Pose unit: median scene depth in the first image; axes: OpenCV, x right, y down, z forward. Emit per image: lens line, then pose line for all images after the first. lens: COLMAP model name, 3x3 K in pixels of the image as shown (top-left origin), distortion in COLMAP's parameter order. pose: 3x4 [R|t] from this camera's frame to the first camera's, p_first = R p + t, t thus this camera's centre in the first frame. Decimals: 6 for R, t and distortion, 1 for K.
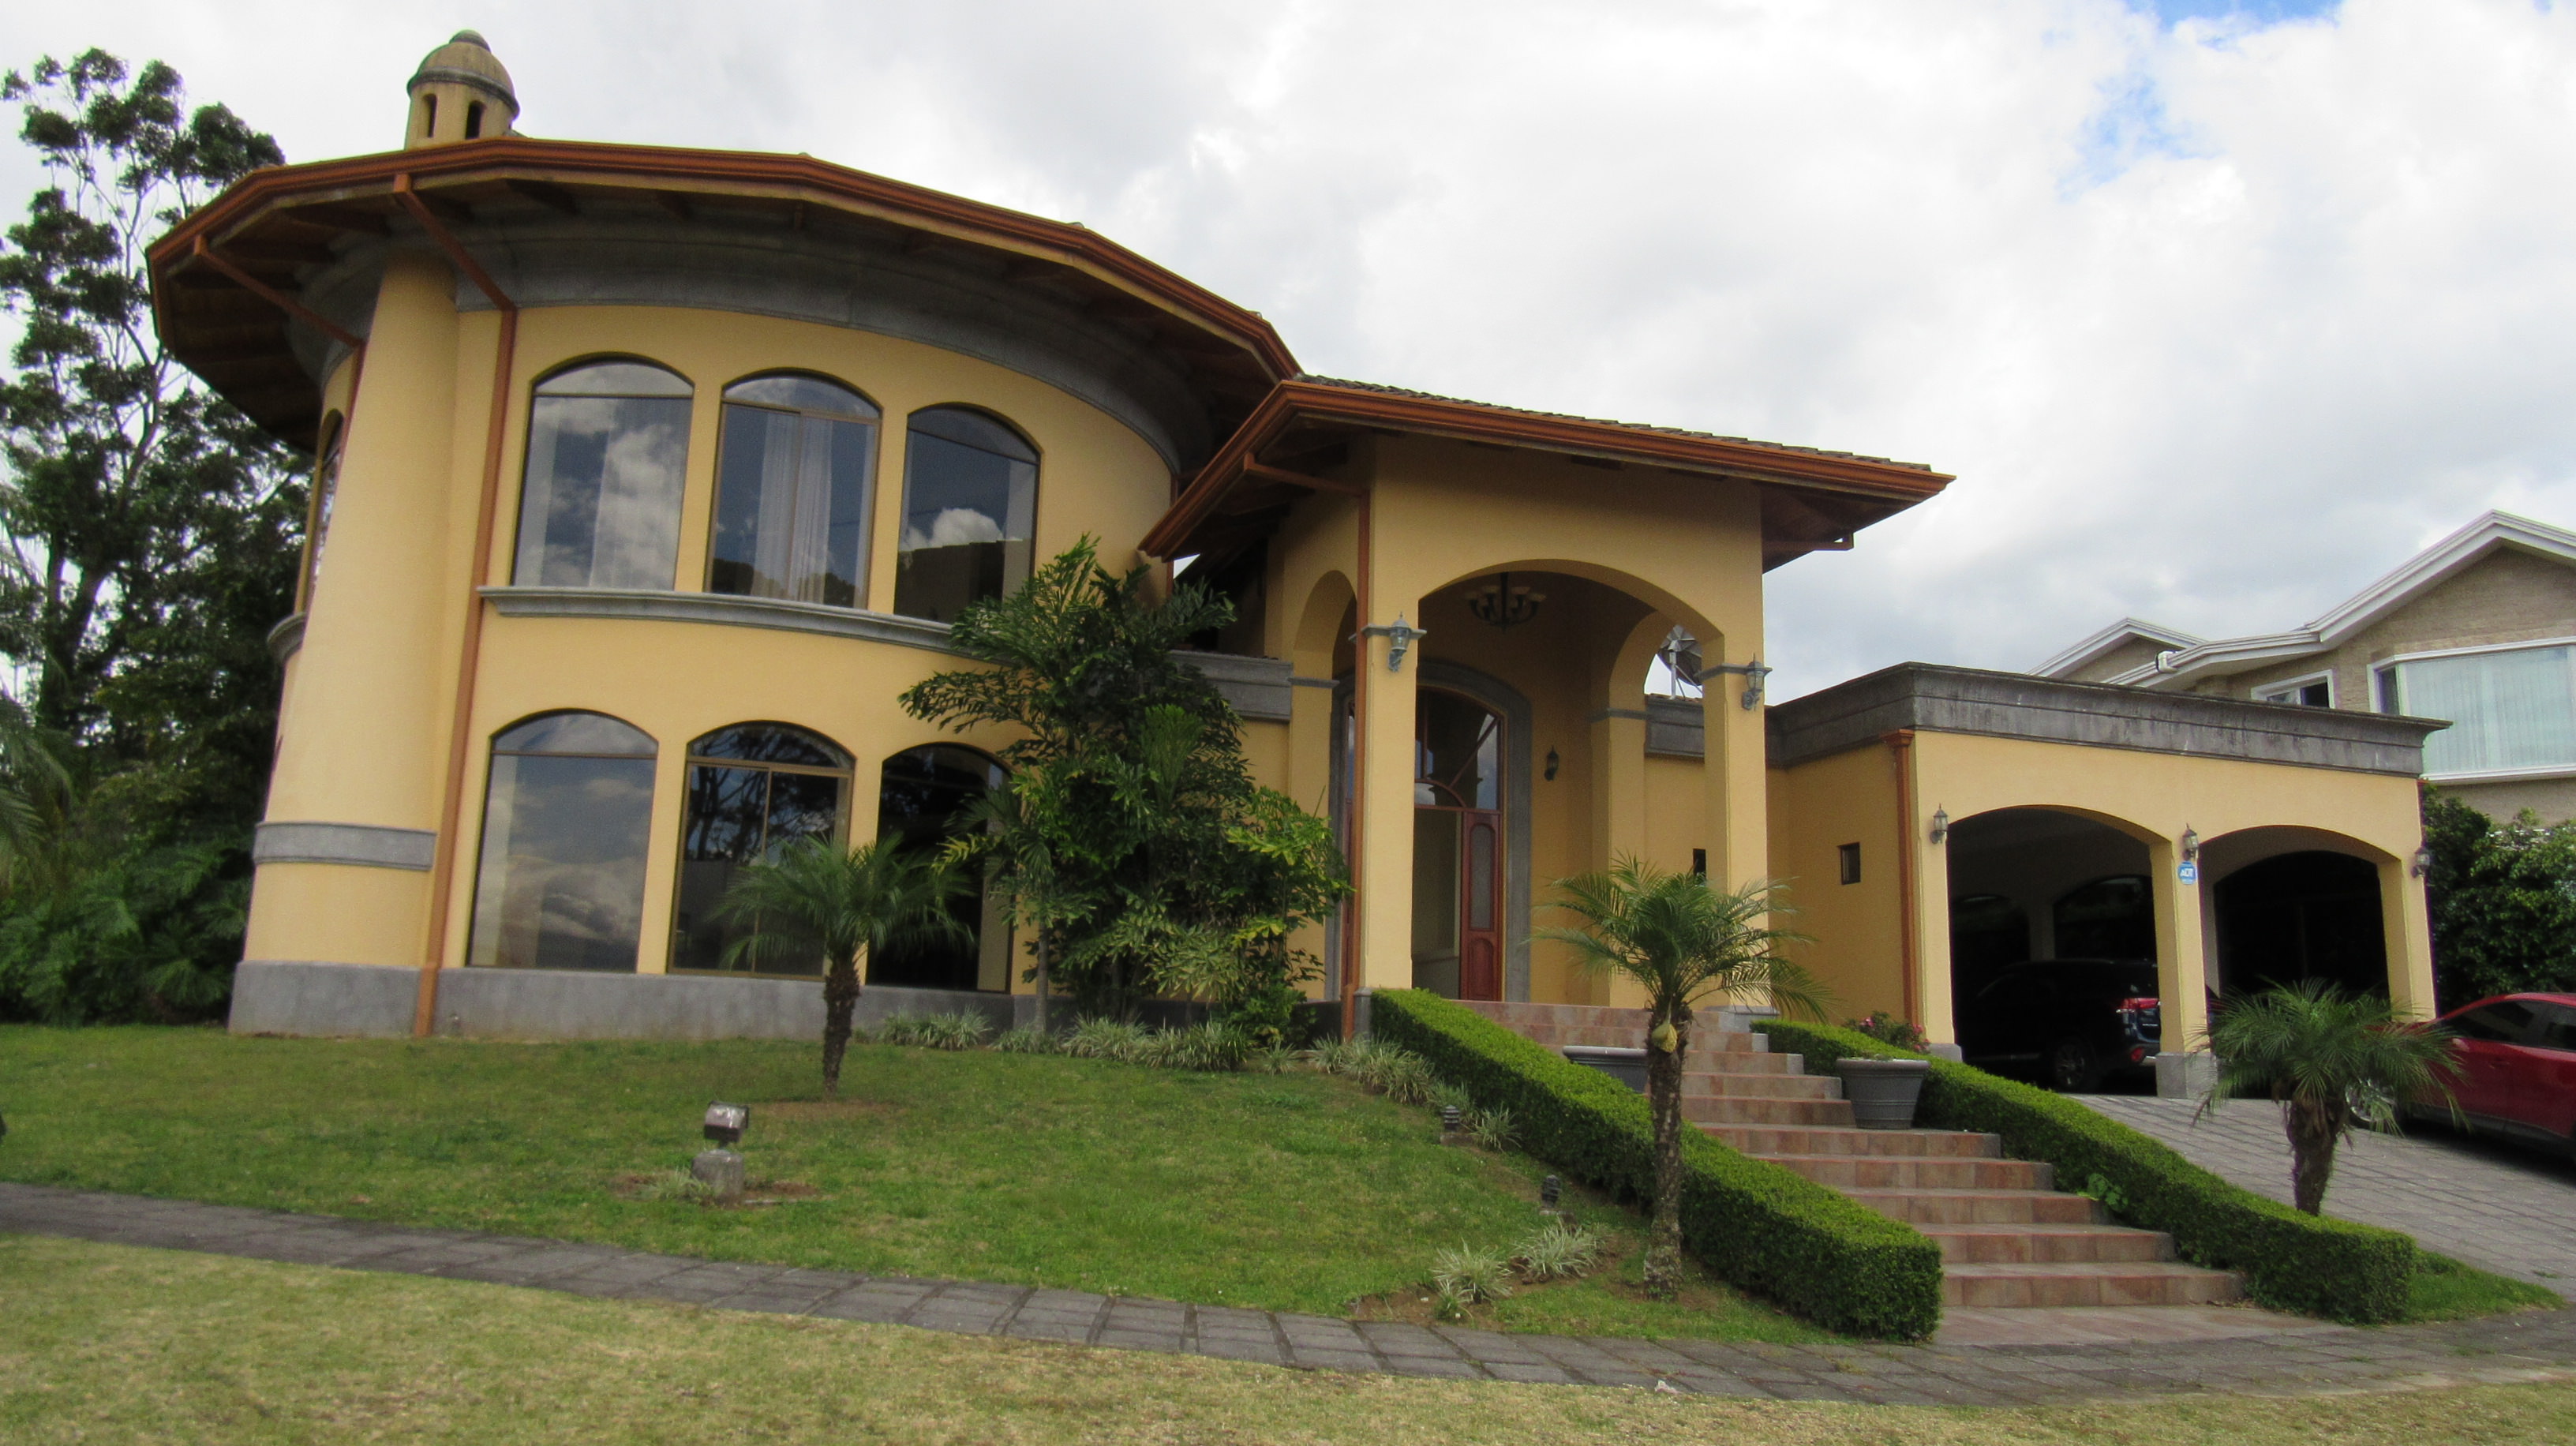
lens RADIAL K [[1810.9, 0, 1288.0], [0, 1810.9, 723.0], [0, 0, 1]] dist [-0.014923, -0.000169]
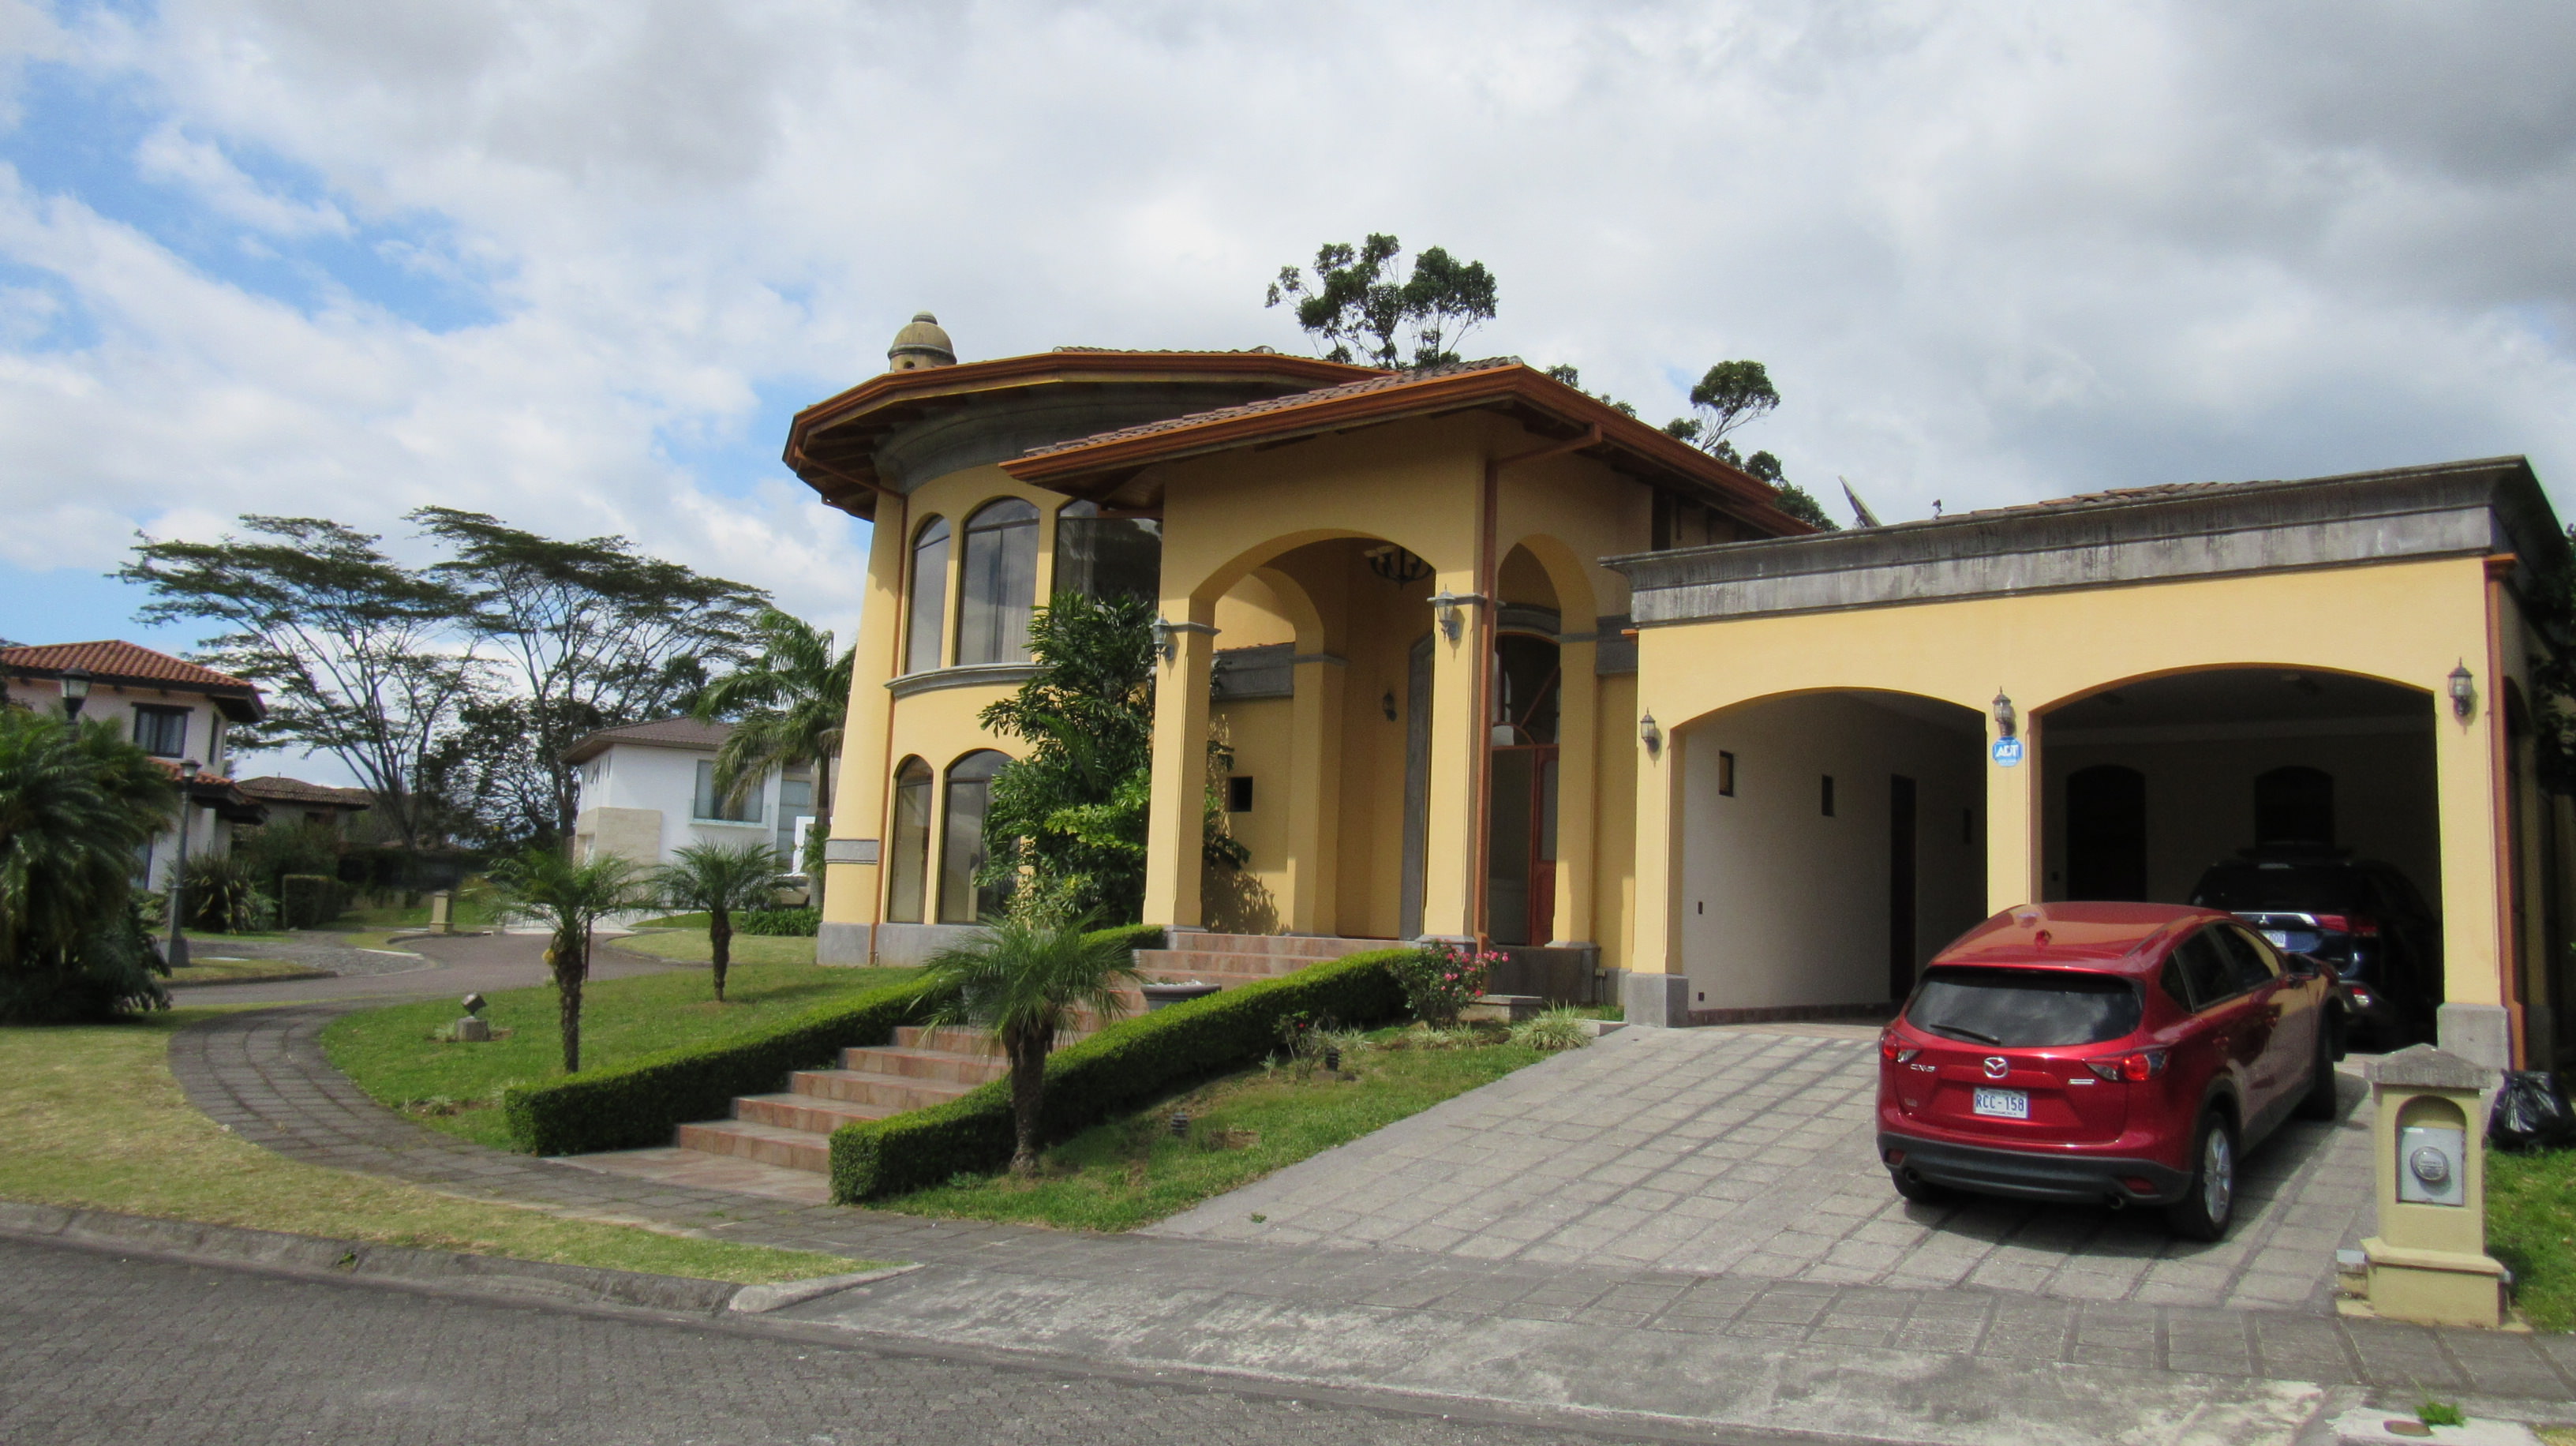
lens RADIAL K [[1900.3, 0, 1288.0], [0, 1900.3, 723.0], [0, 0, 1]] dist [0.279672, 0.000298]
pose [[0.546208, -0.104148, -0.831150, 1.104303], [0.129893, 0.990769, -0.038787, 0.068660], [0.827517, -0.086775, 0.554694, 0.338400]]
